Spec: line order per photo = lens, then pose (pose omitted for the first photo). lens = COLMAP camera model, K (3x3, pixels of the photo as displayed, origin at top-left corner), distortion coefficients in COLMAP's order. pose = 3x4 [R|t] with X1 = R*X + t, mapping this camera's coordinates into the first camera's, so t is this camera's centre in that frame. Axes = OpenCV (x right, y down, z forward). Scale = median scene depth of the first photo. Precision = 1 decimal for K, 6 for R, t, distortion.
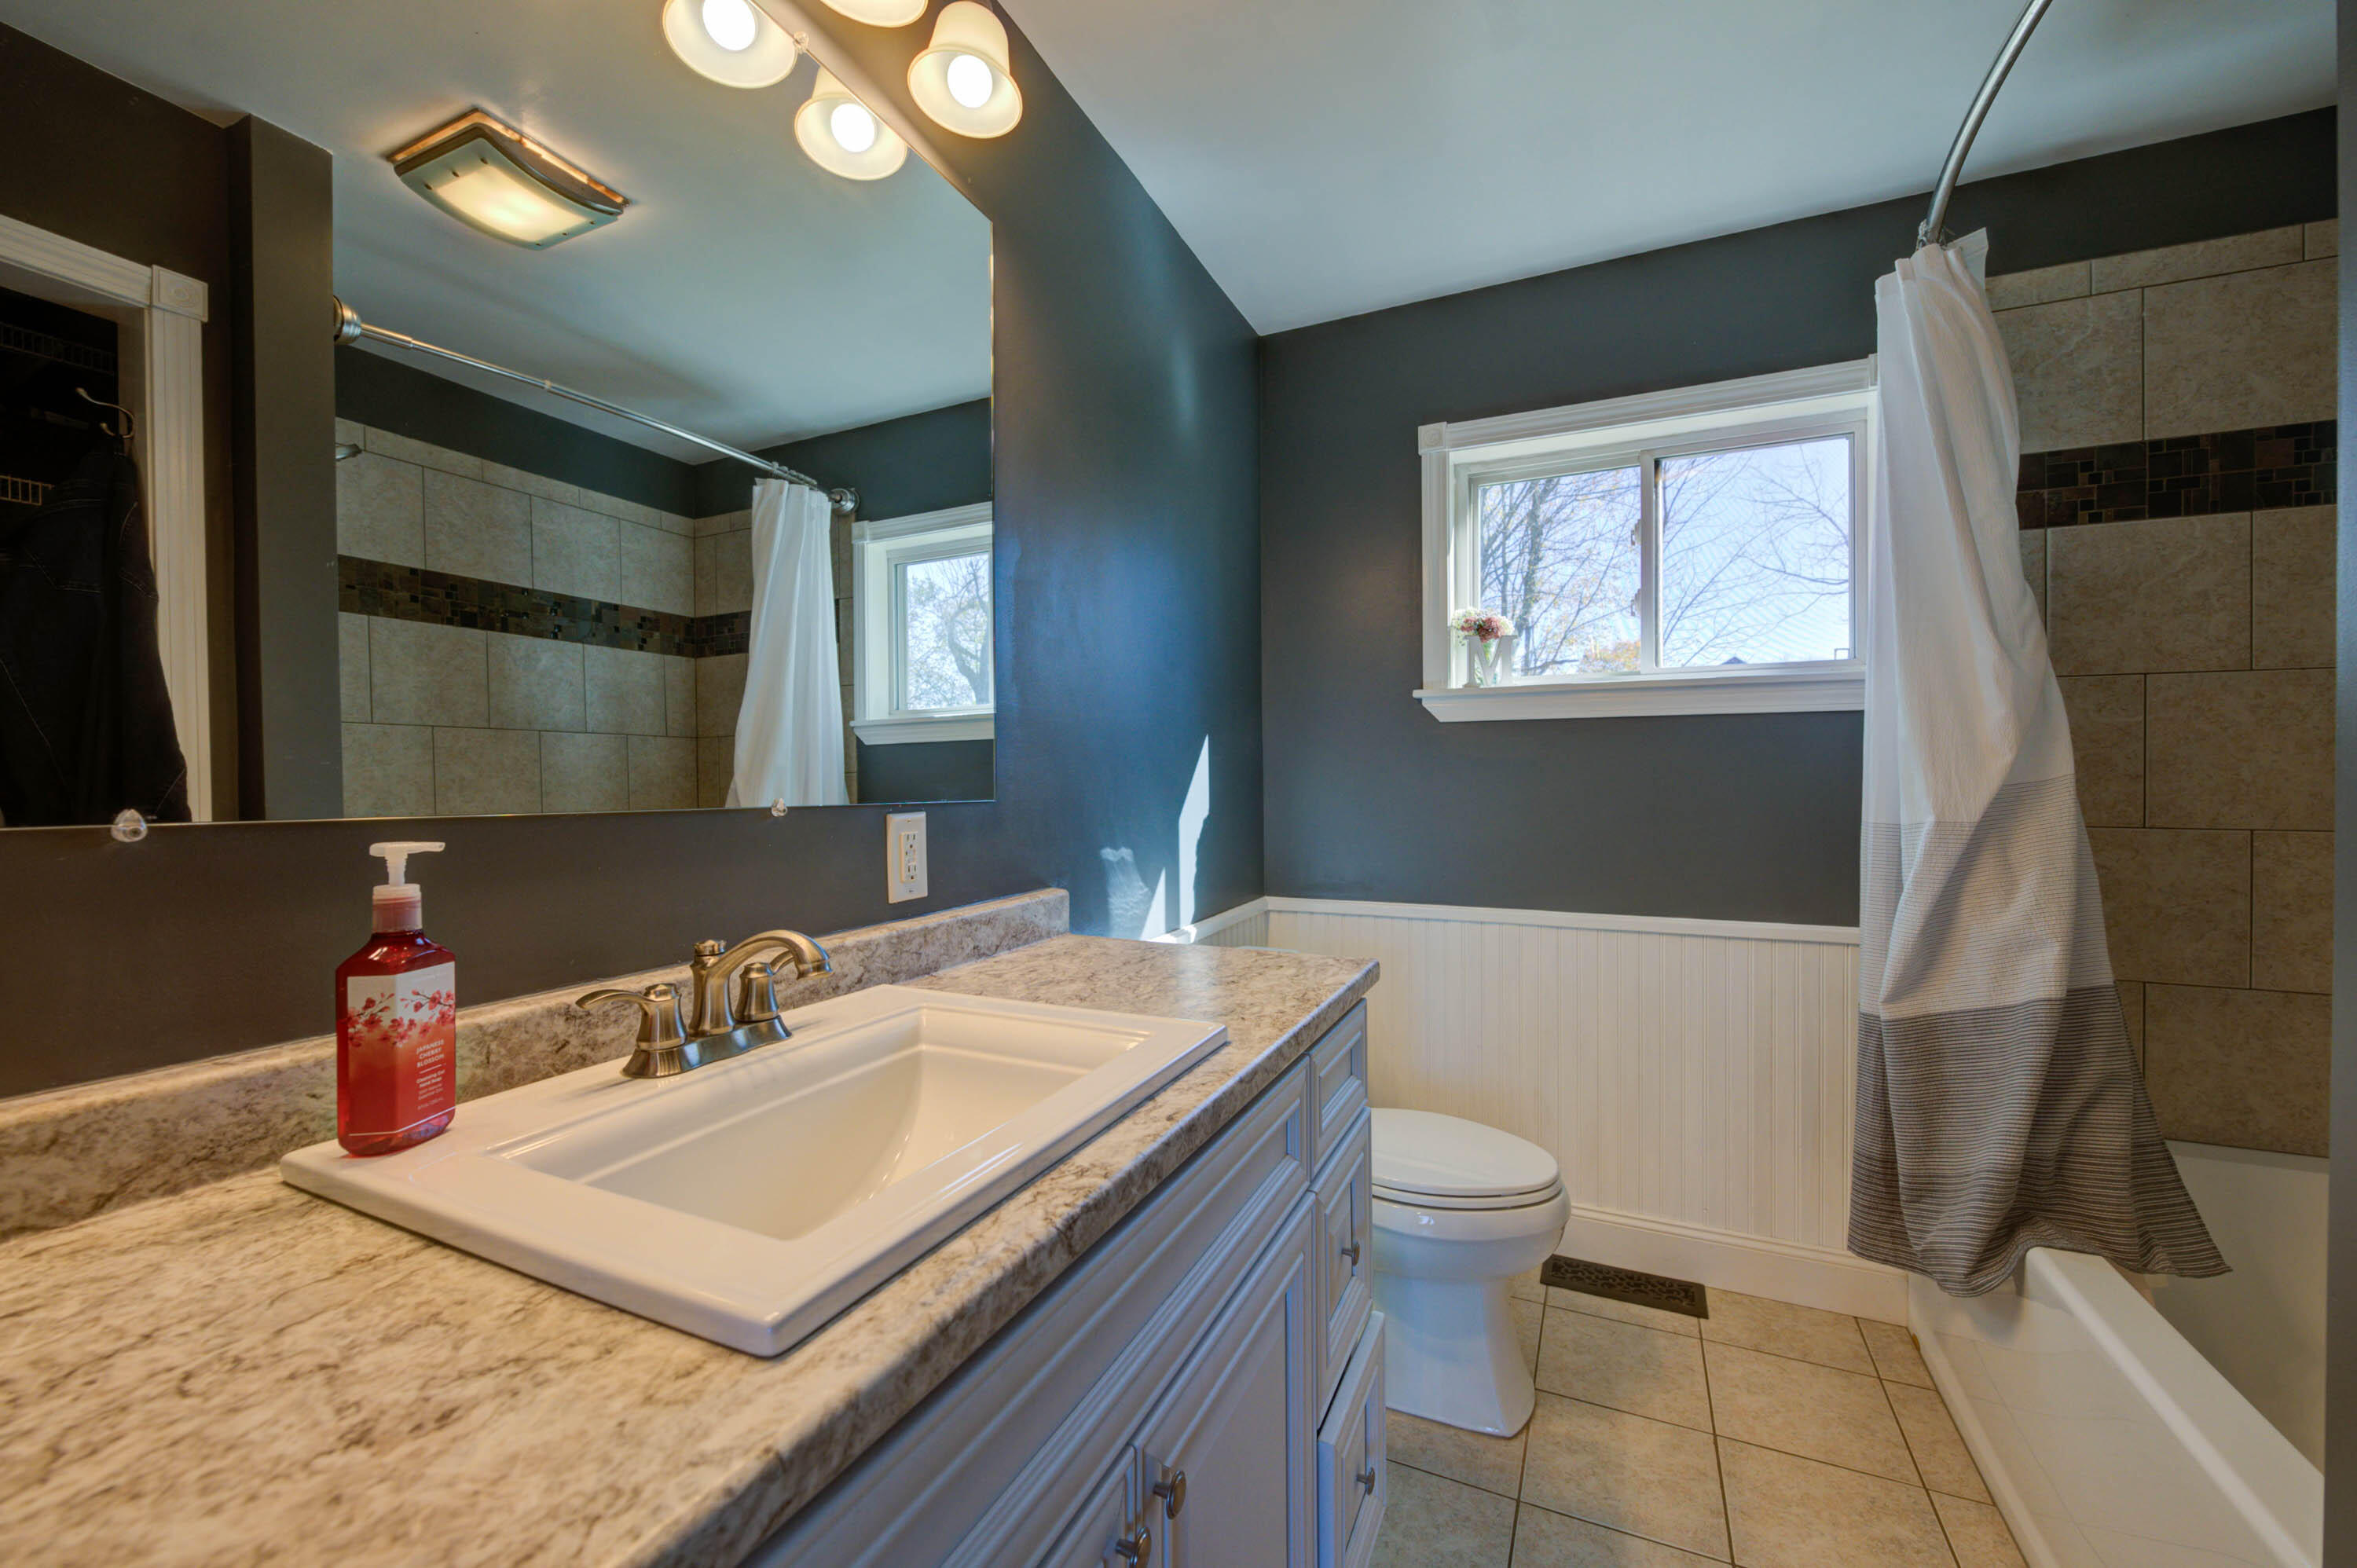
lens RADIAL K [[936.9, 0, 1180.1], [0, 936.9, 783.8], [0, 0, 1]] dist [0.000062, -0.000010]
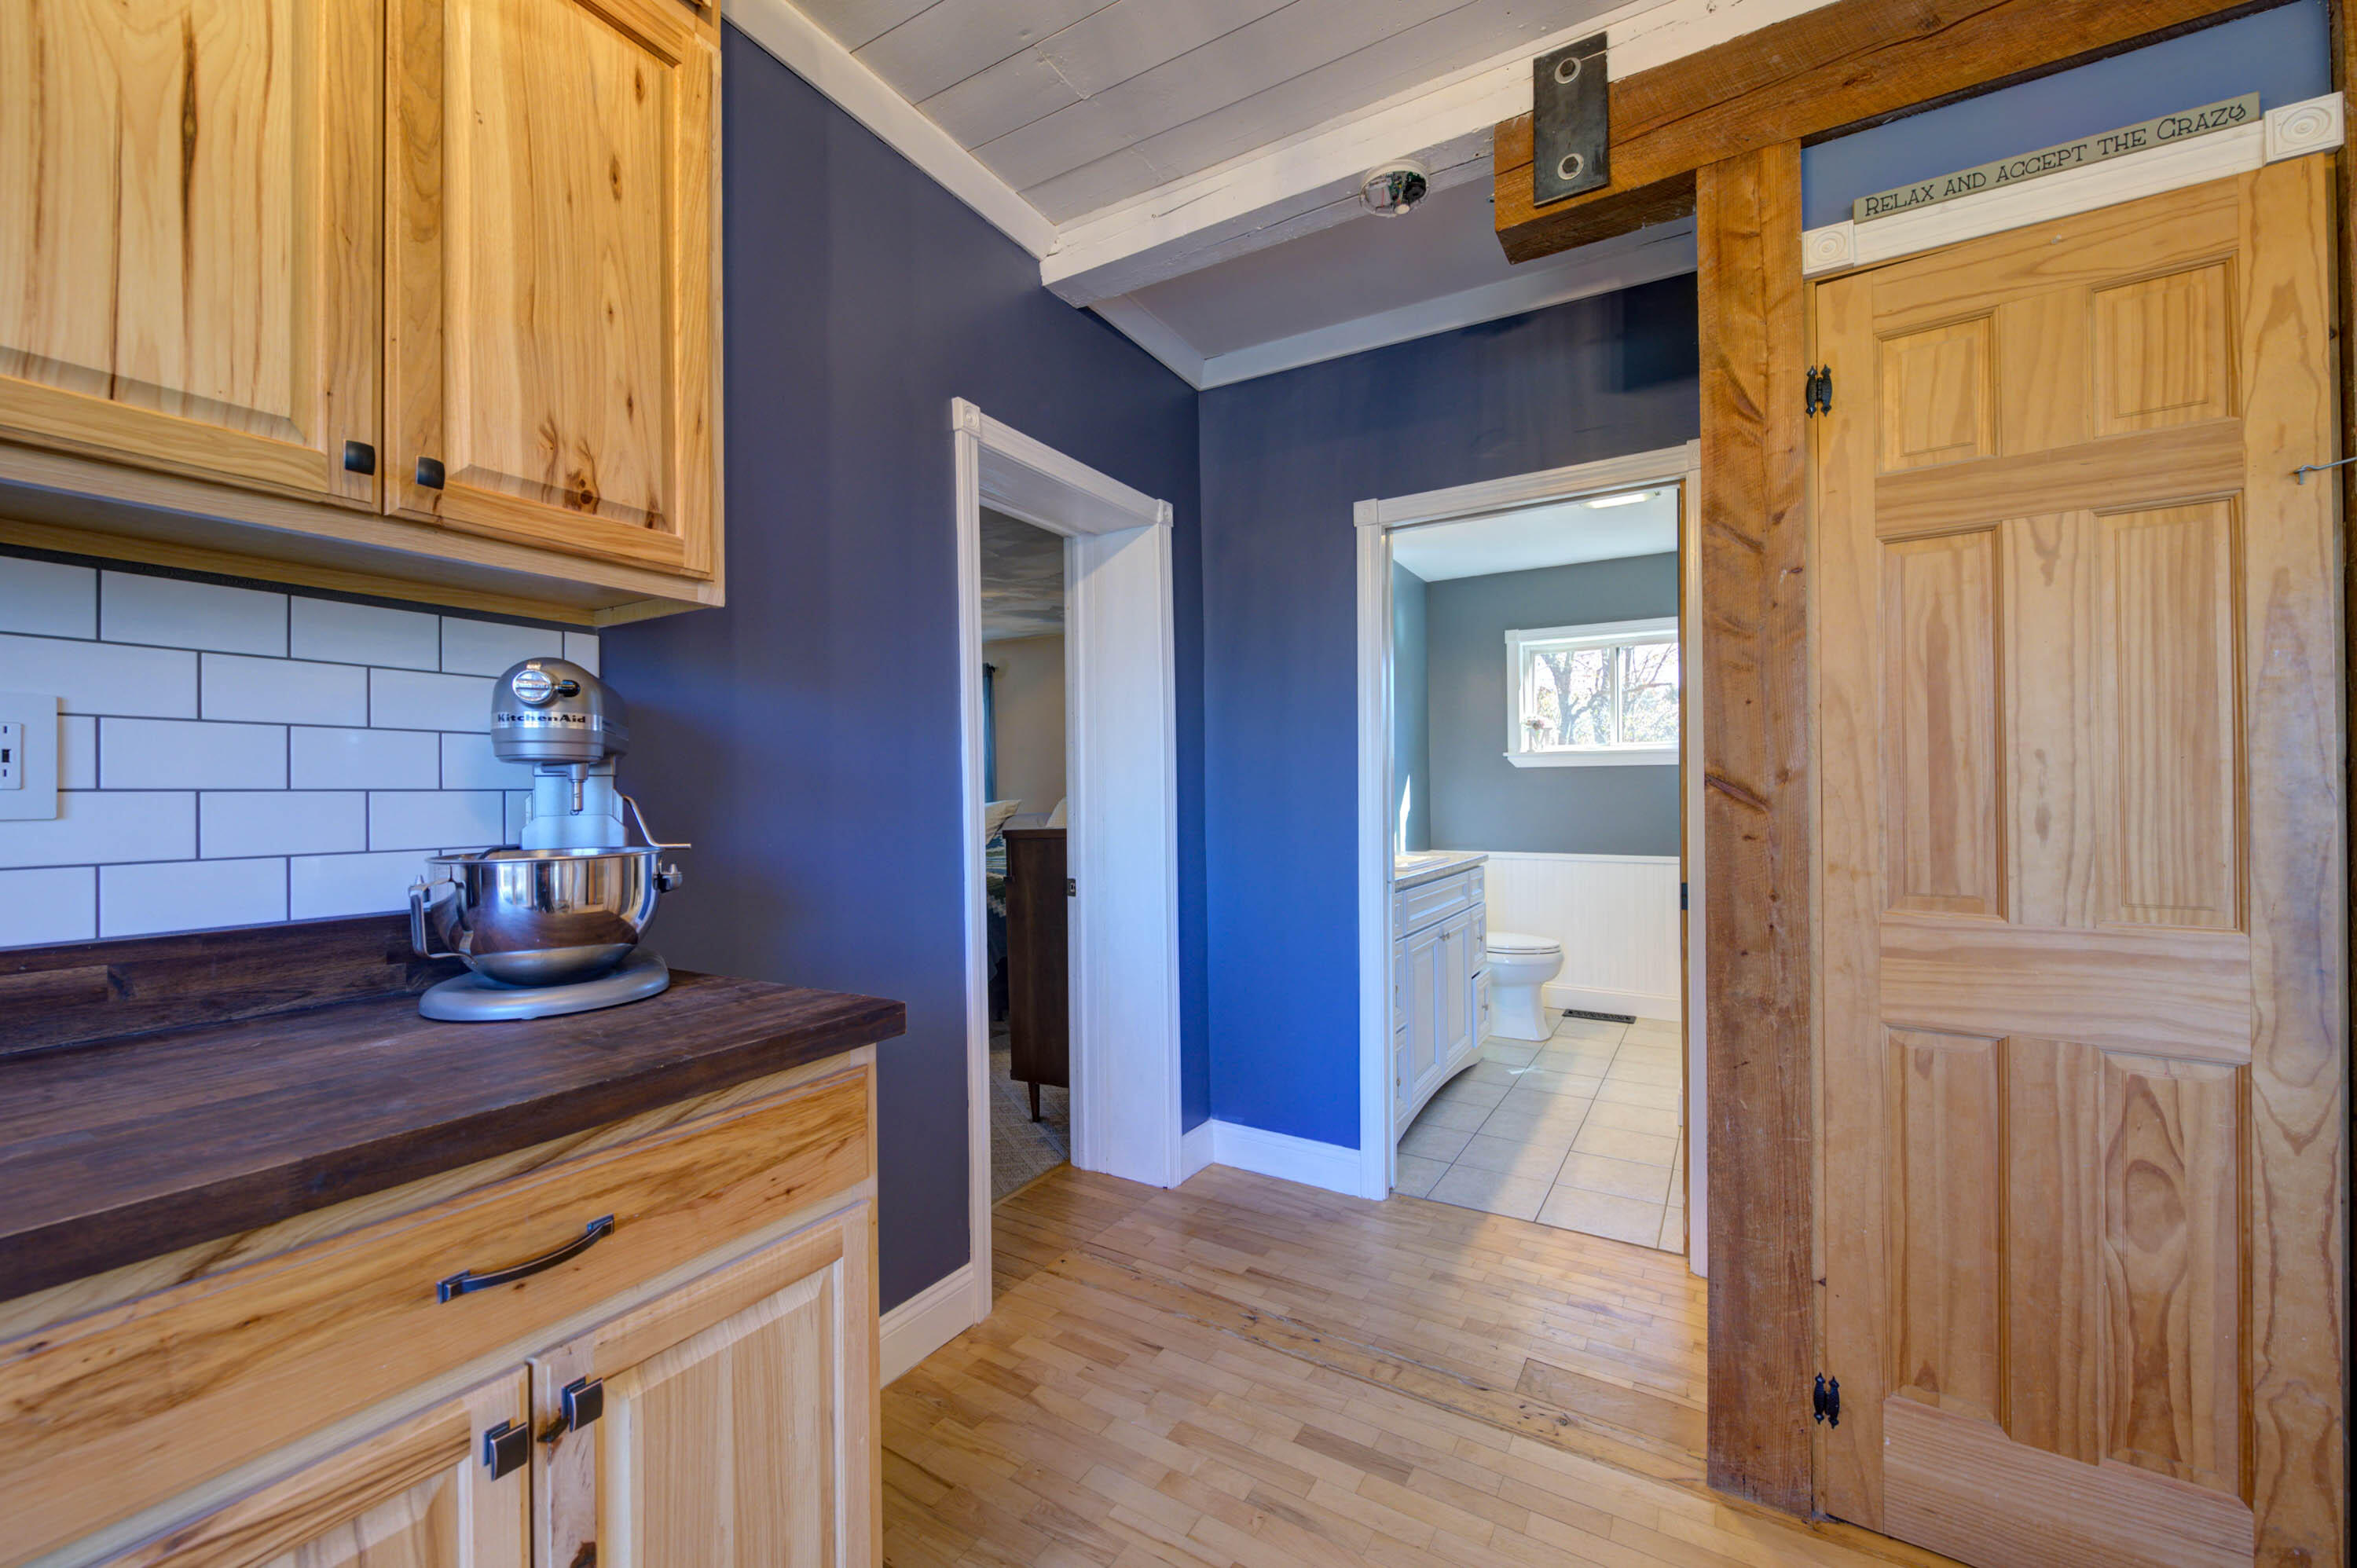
lens RADIAL K [[936.9, 0, 1171.0], [0, 936.9, 785.6], [0, 0, 1]] dist [0.000062, -0.000010]
pose [[0.993584, -0.004654, -0.113003, -0.272525], [0.003250, 0.999915, -0.012611, 0.000817], [0.113053, 0.012163, 0.993515, -1.247247]]
